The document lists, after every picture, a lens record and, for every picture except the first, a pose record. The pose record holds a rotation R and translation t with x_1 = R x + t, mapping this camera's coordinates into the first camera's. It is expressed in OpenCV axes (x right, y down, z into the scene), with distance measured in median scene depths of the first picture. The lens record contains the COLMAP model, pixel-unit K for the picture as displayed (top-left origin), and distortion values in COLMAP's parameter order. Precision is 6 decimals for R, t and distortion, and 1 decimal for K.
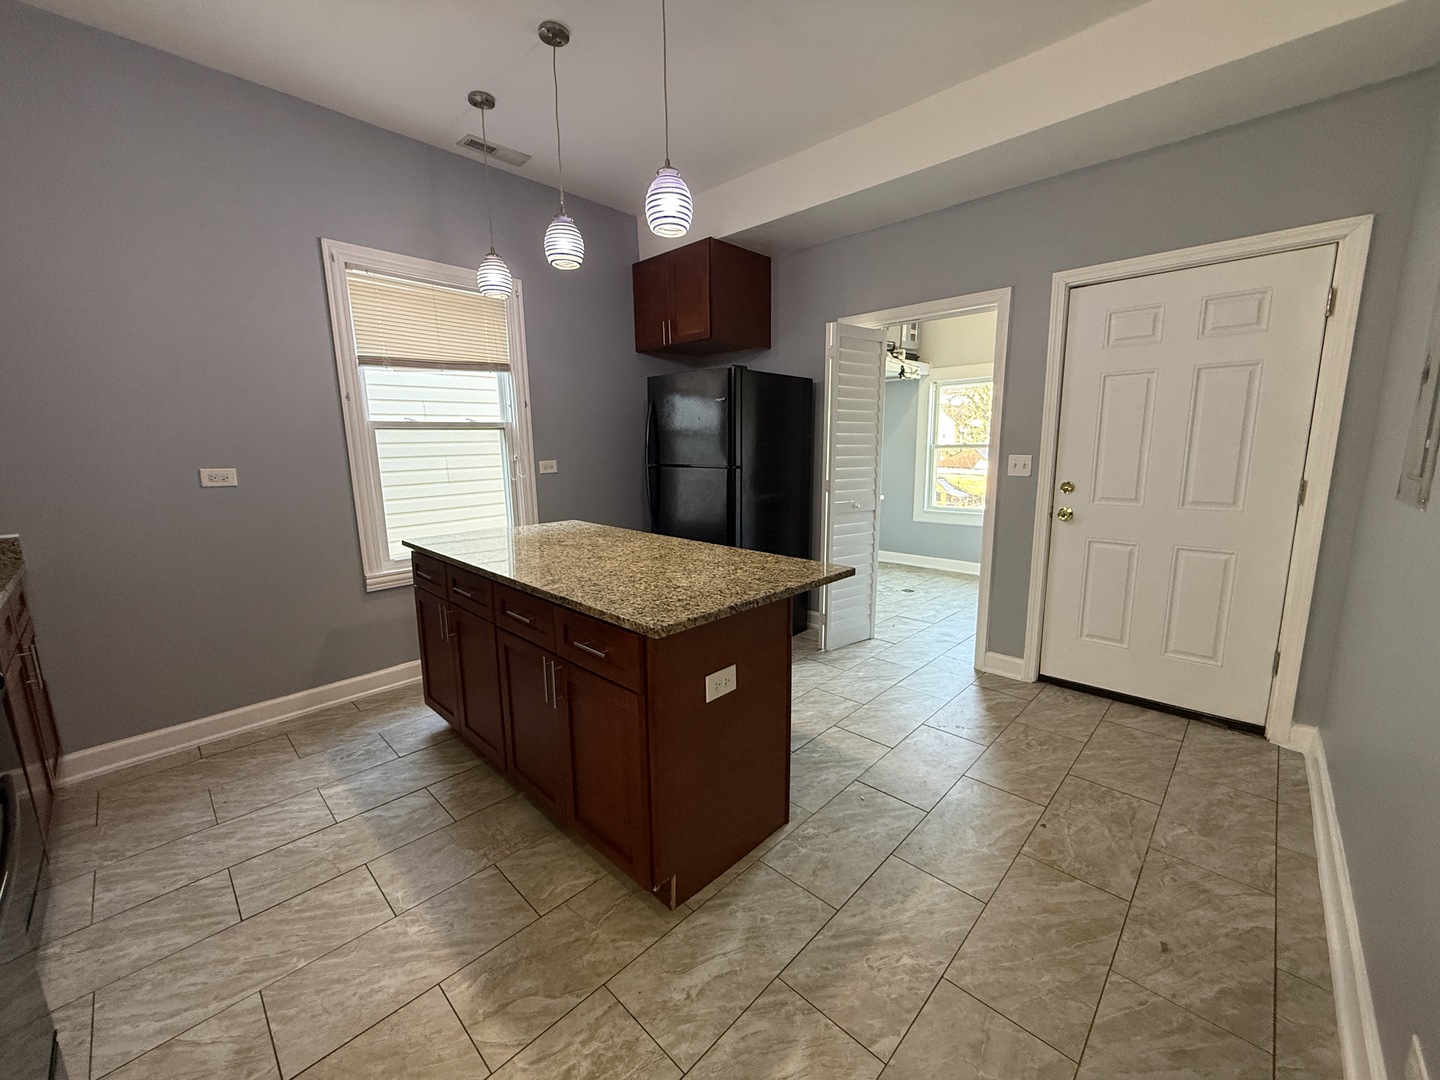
lens RADIAL K [[576.6, 0, 720.7], [0, 576.6, 541.7], [0, 0, 1]] dist [0.003487, 0.000067]
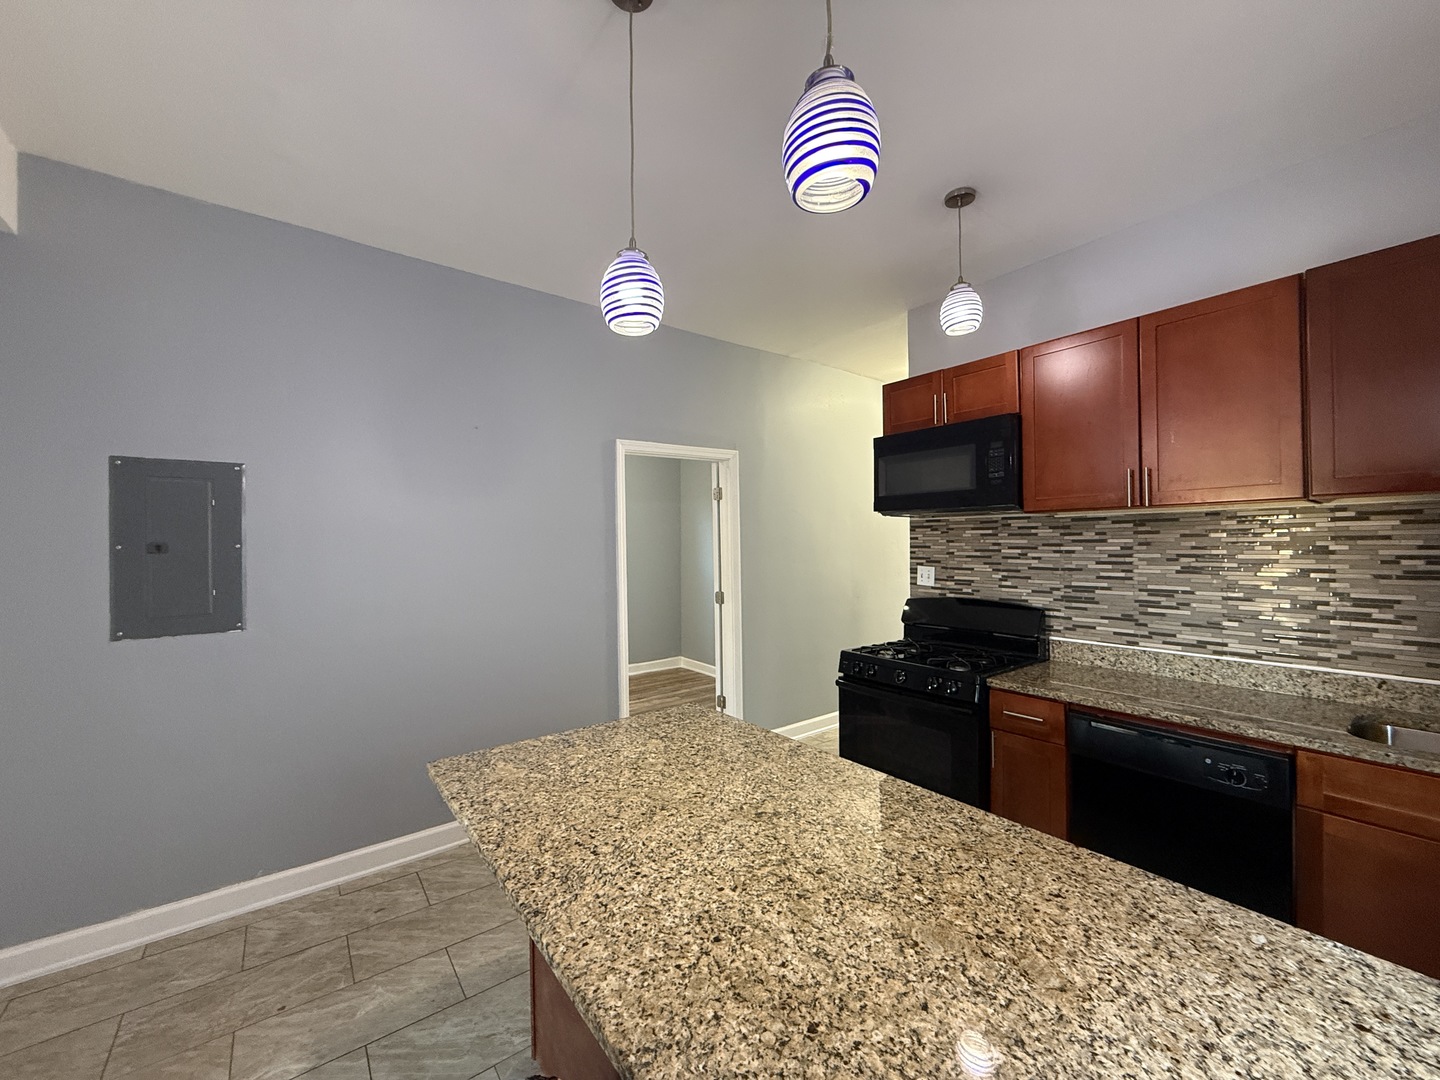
lens RADIAL K [[576.6, 0, 719.8], [0, 576.6, 539.4], [0, 0, 1]] dist [0.003487, 0.000067]
pose [[-0.988554, 0.021132, 0.149379, -0.349332], [0.046012, 0.985199, 0.165124, -0.445825], [-0.143678, 0.170107, -0.974895, 2.019599]]
